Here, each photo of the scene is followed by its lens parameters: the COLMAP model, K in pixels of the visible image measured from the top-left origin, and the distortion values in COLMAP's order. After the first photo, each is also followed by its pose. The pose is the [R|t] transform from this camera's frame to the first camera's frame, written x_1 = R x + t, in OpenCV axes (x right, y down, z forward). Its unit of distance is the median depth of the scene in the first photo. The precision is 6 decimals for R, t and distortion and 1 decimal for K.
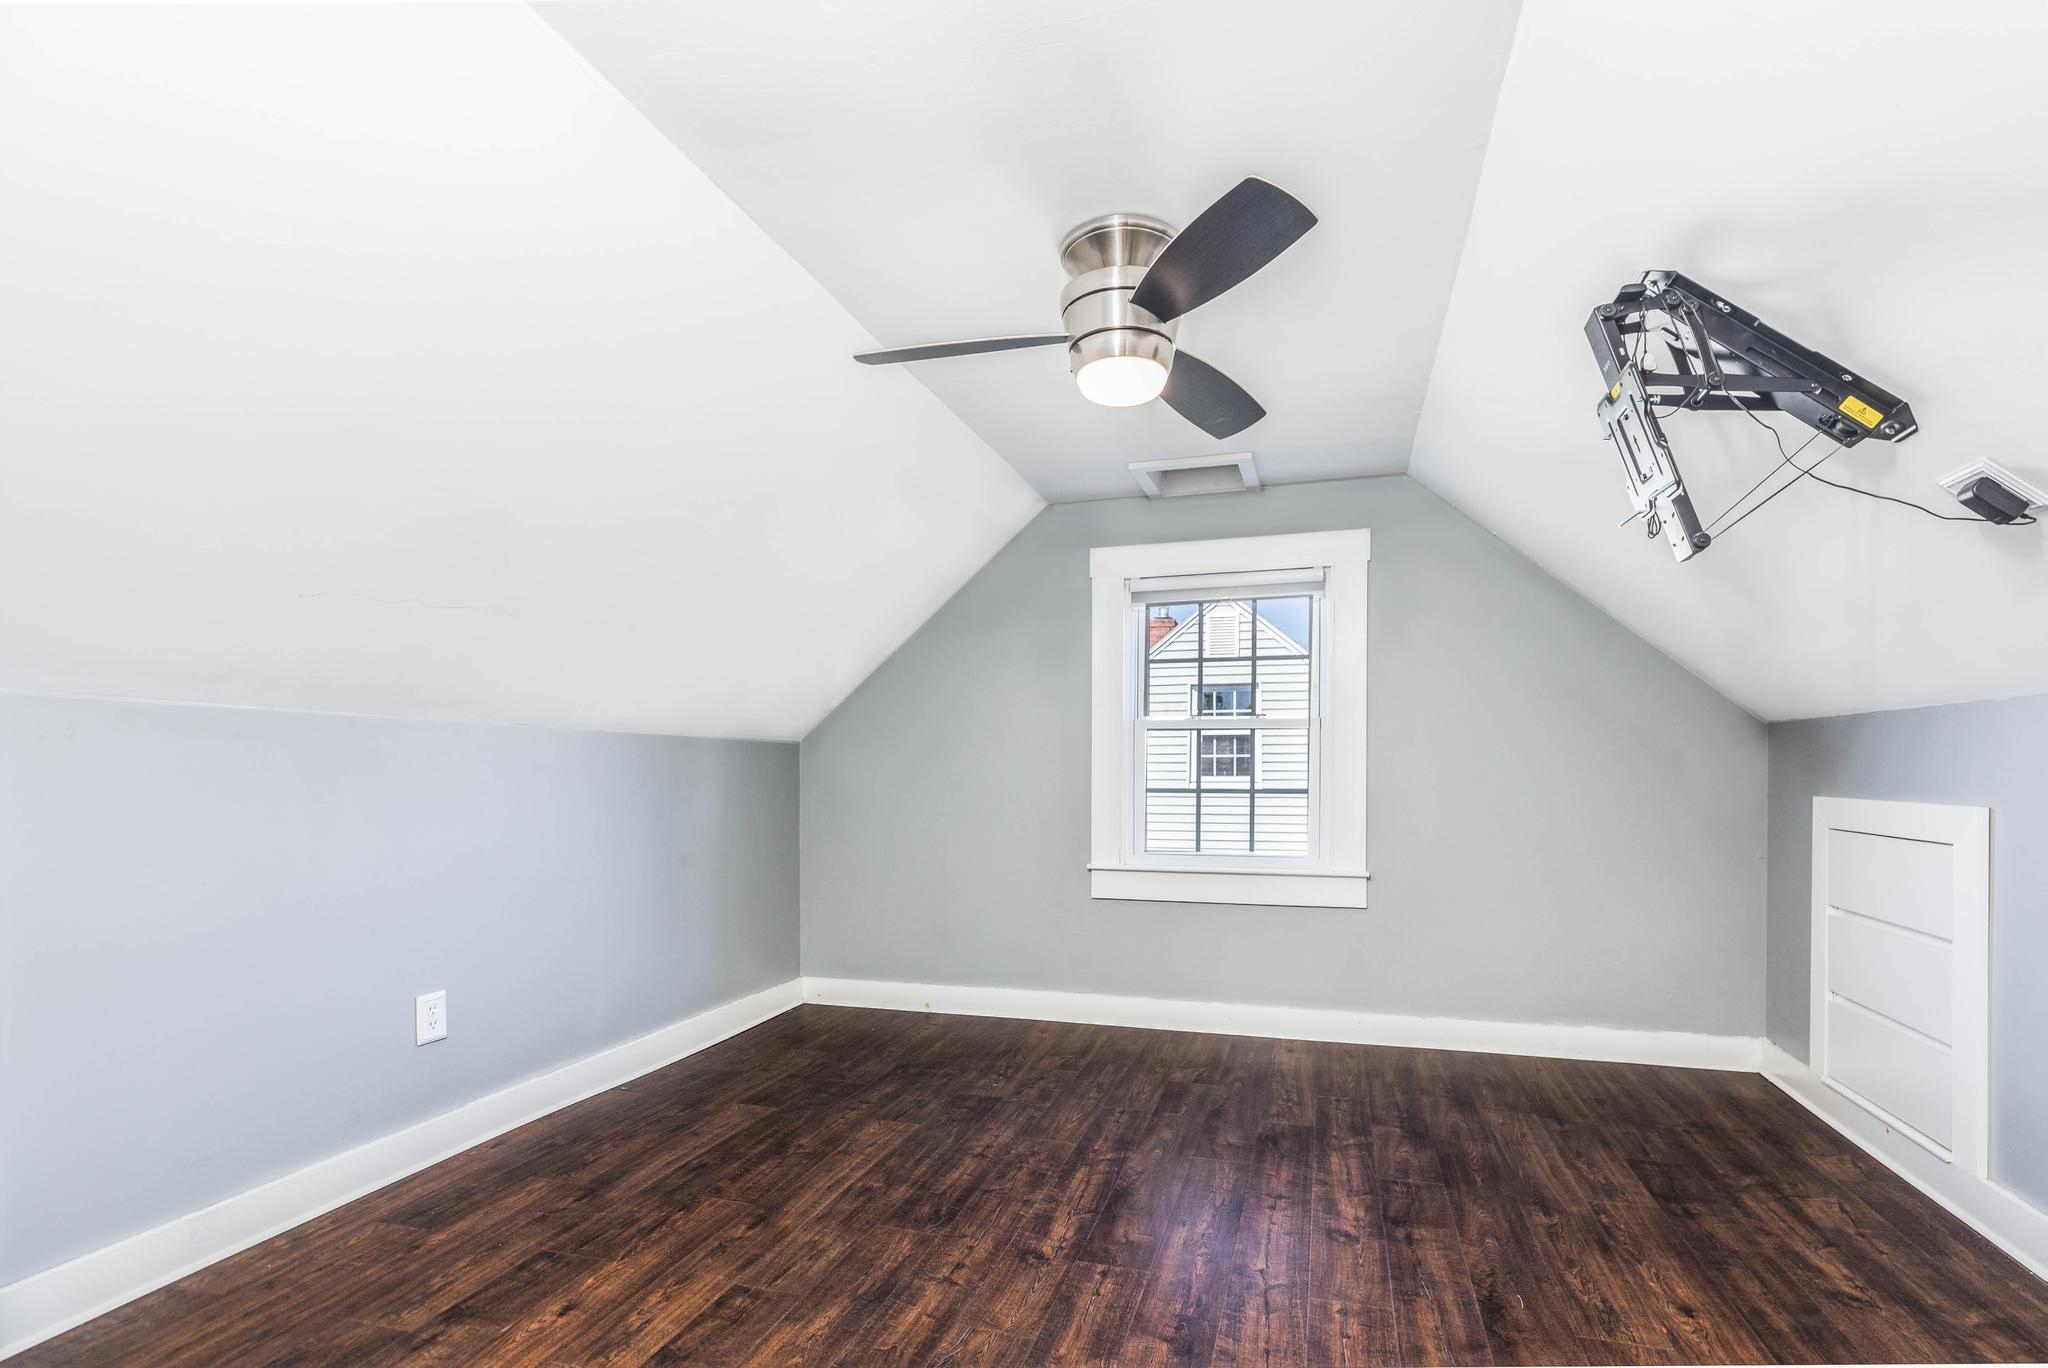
lens RADIAL K [[978.9, 0, 1048.0], [0, 978.9, 771.9], [0, 0, 1]] dist [0.005862, 0.000644]
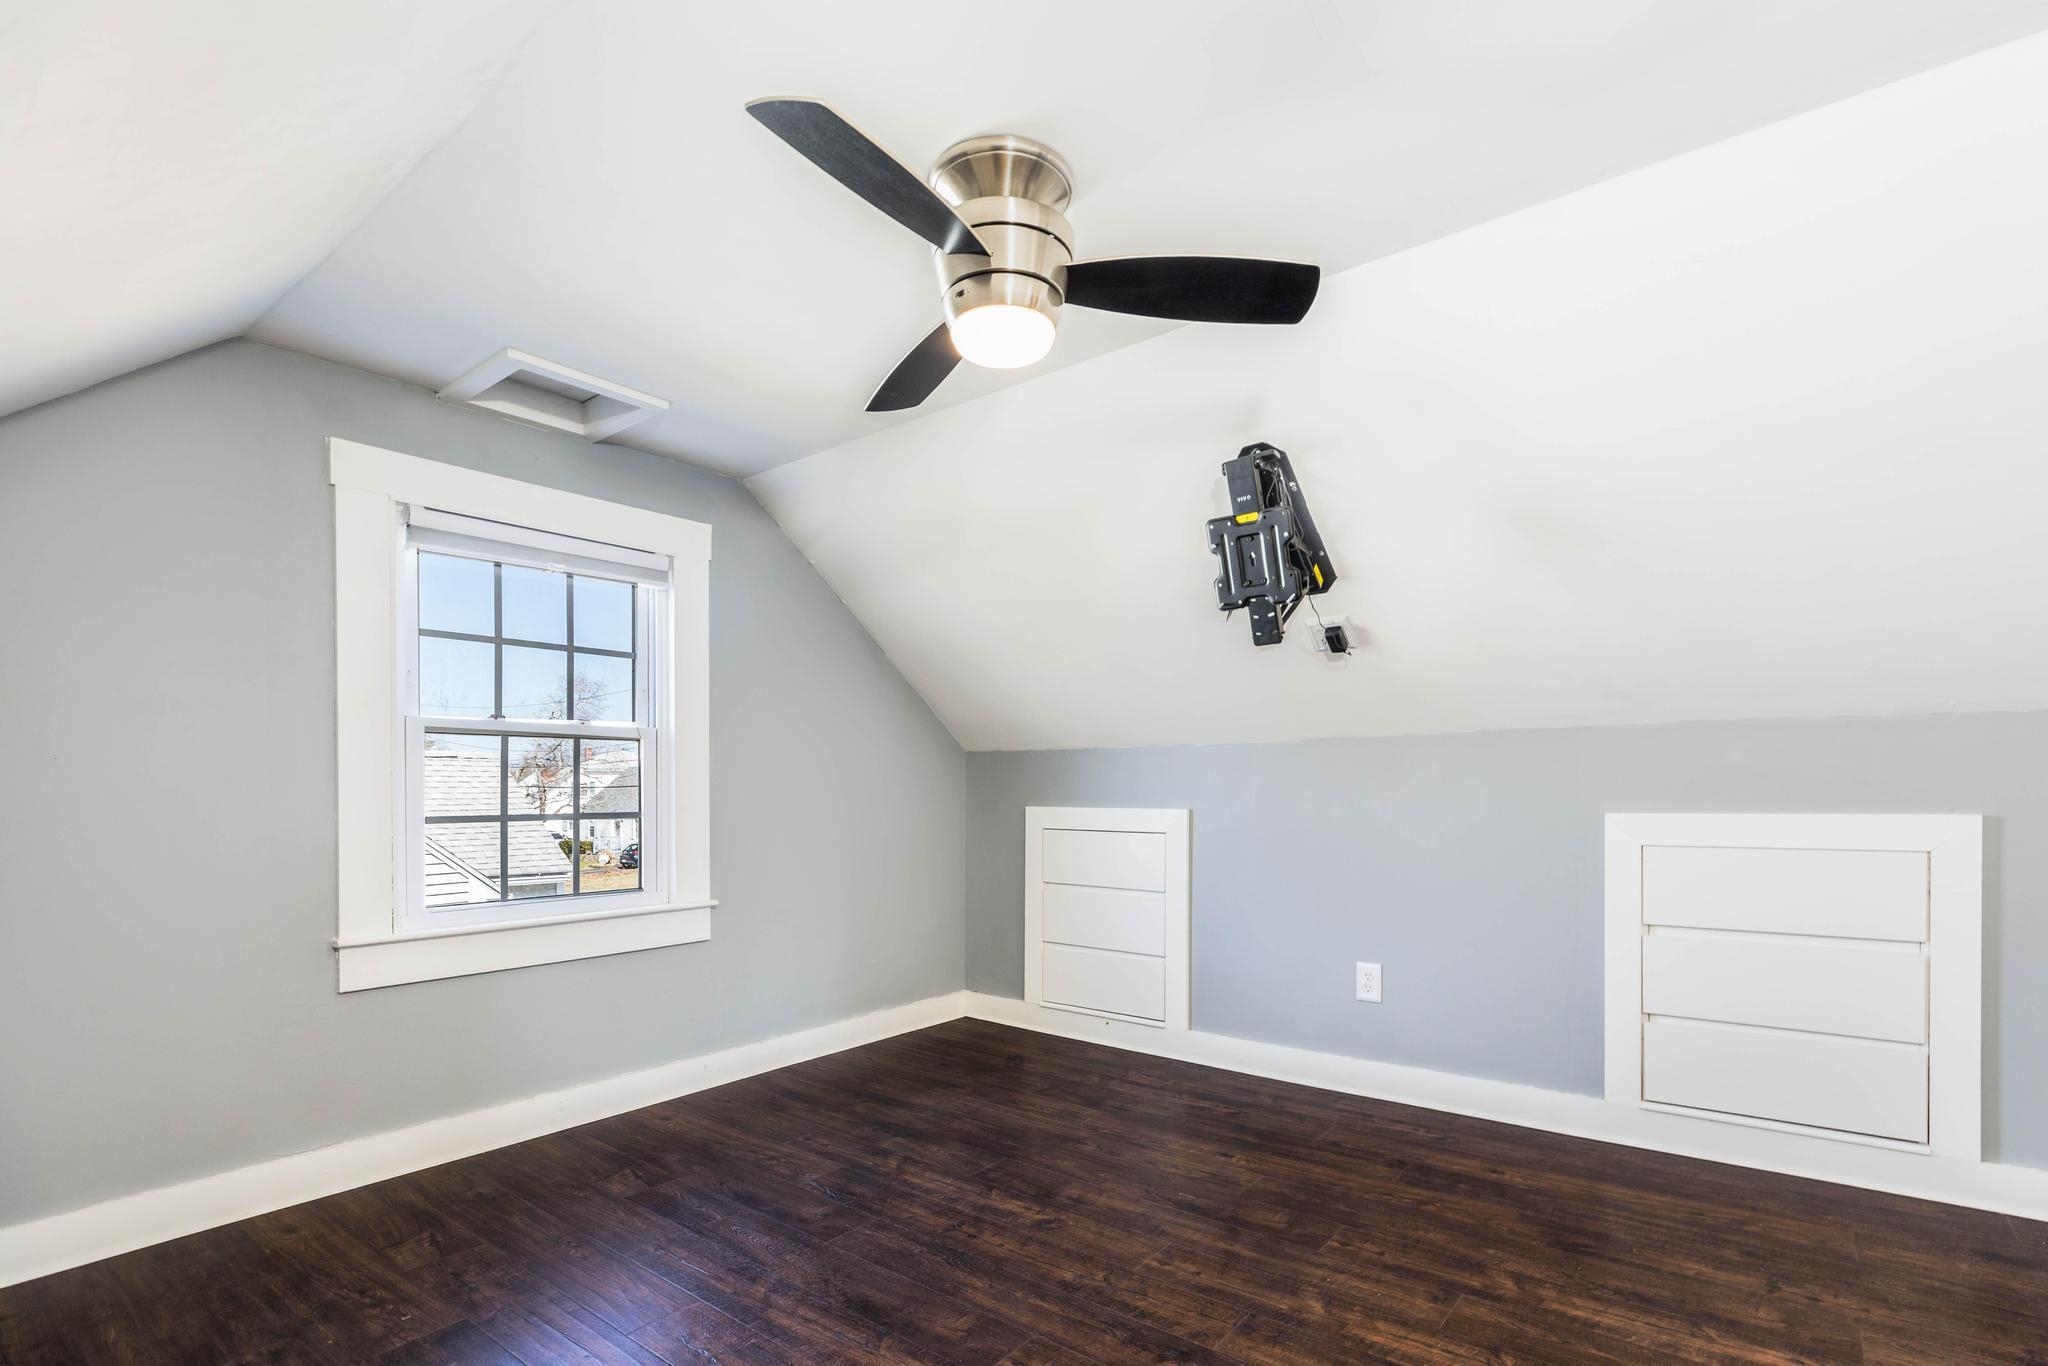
lens RADIAL K [[992.1, 0, 1028.1], [0, 992.1, 810.1], [0, 0, 1]] dist [0.017635, 0.000289]
pose [[0.362609, -0.020347, 0.931719, -0.553322], [0.008231, 0.999793, 0.018631, 0.003223], [-0.931905, 0.000913, 0.362701, 0.493050]]
